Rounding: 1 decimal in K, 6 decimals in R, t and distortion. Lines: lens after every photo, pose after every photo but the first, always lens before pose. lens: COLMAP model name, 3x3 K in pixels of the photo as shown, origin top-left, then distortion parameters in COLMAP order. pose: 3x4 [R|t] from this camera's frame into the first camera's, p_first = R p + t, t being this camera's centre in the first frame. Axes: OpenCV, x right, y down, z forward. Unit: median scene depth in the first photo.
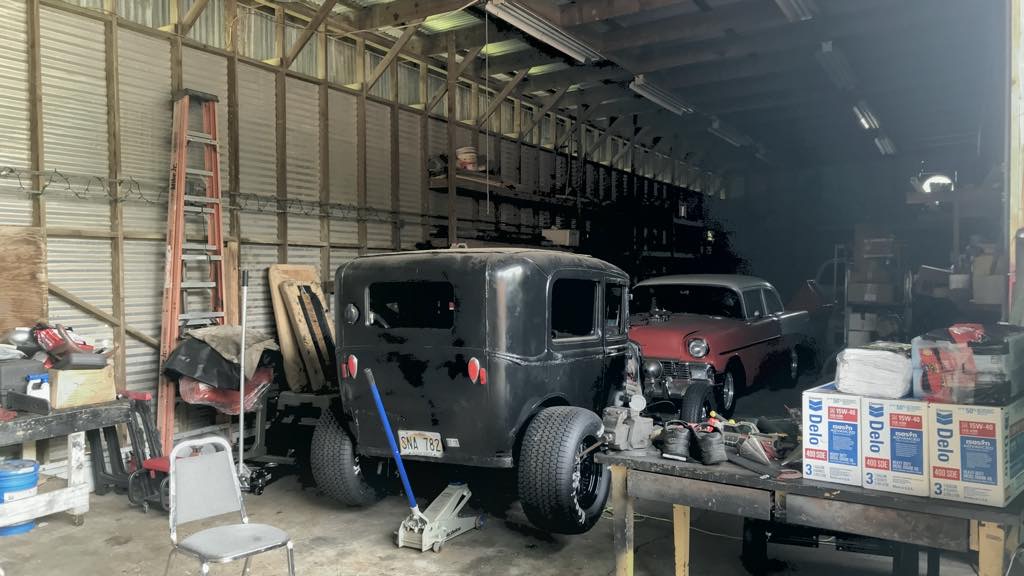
lens RADIAL K [[844.4, 0, 512.4], [0, 844.4, 286.3], [0, 0, 1]] dist [0.019798, 0.008309]
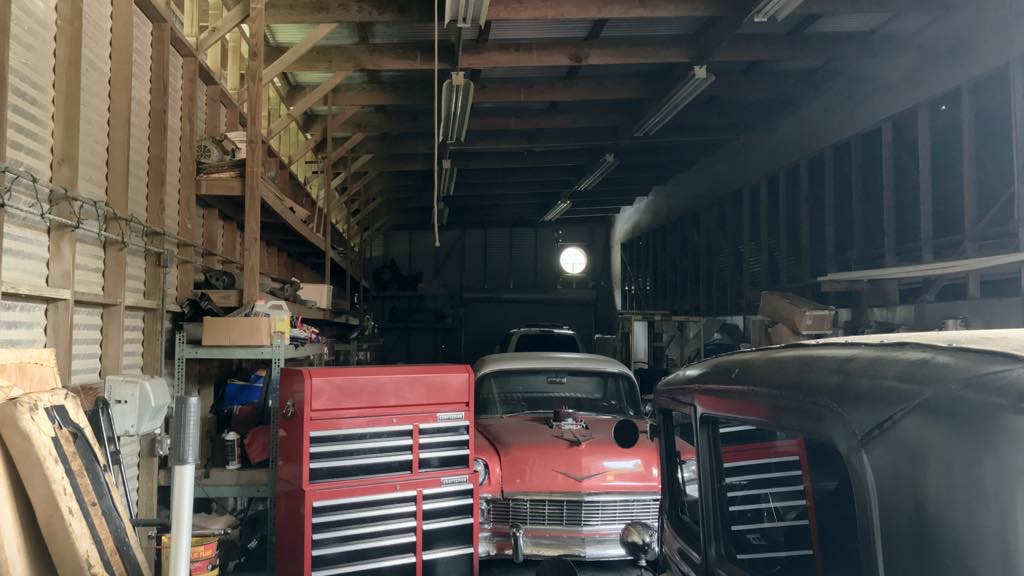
lens RADIAL K [[844.4, 0, 511.1], [0, 844.4, 287.1], [0, 0, 1]] dist [0.019798, 0.008309]
pose [[0.829878, 0.037289, 0.556698, -0.269523], [0.005261, 0.997197, -0.074638, -0.022057], [-0.557921, 0.064869, 0.827355, 0.541657]]
